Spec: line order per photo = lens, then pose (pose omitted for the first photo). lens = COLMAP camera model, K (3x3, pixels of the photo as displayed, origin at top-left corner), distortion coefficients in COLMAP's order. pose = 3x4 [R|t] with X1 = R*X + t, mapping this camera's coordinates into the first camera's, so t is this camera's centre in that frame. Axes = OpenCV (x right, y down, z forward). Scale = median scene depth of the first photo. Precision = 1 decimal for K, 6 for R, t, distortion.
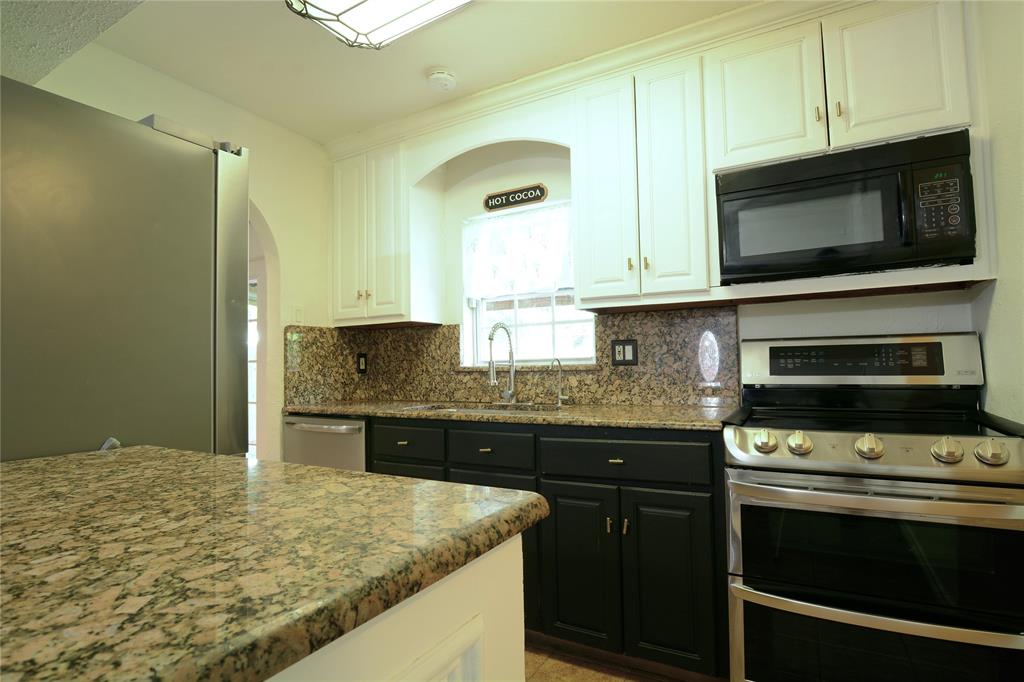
lens RADIAL K [[531.2, 0, 512.0], [0, 531.2, 341.0], [0, 0, 1]] dist [-0.027612, -0.000194]
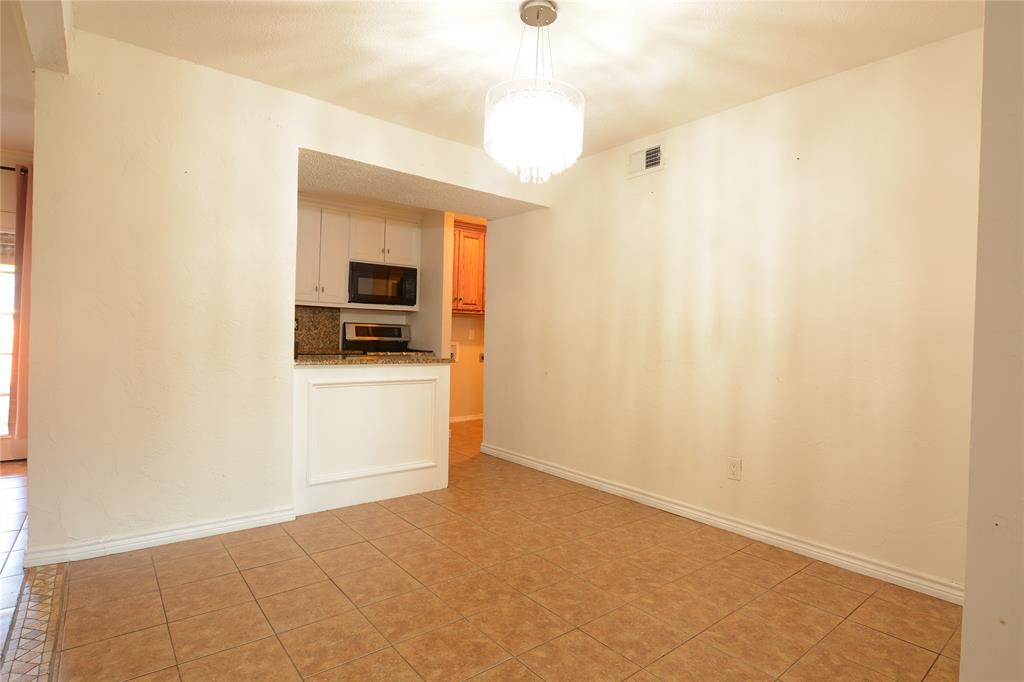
lens RADIAL K [[531.2, 0, 512.0], [0, 531.2, 341.0], [0, 0, 1]] dist [-0.027612, -0.000194]
pose [[0.339984, 0.015602, 0.940302, -1.475548], [-0.076836, 0.996980, 0.011239, -0.003367], [-0.937287, -0.076070, 0.340156, -0.562625]]
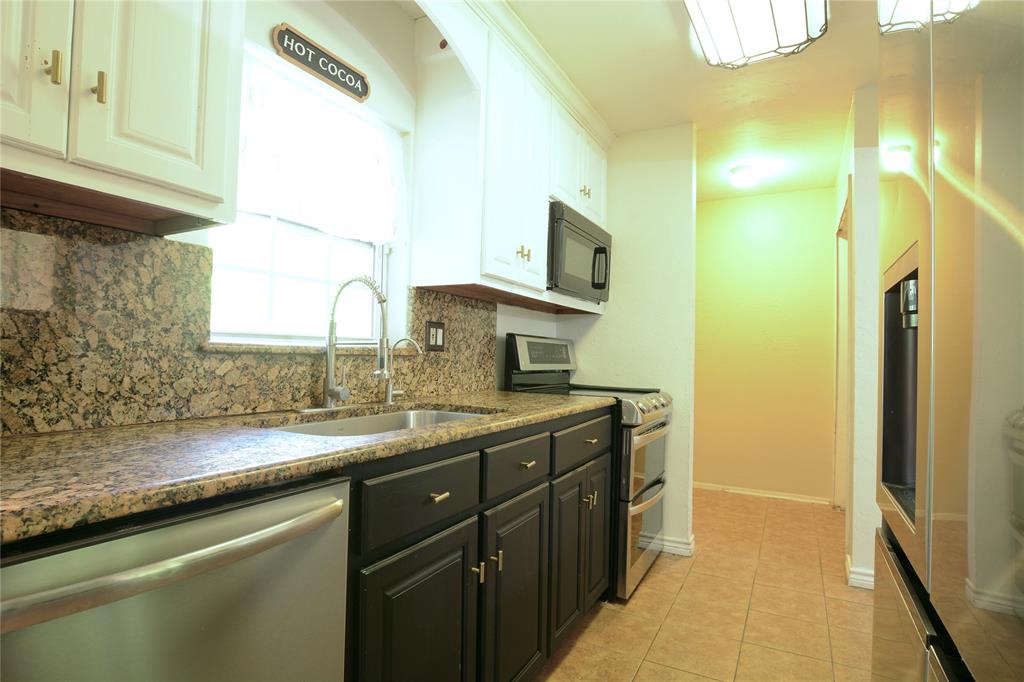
lens RADIAL K [[531.2, 0, 512.0], [0, 531.2, 341.0], [0, 0, 1]] dist [-0.027612, -0.000194]
pose [[-0.037165, 0.043482, 0.998363, -0.659859], [-0.070530, 0.996447, -0.046024, 0.059827], [-0.996817, -0.072125, -0.033966, 0.891395]]
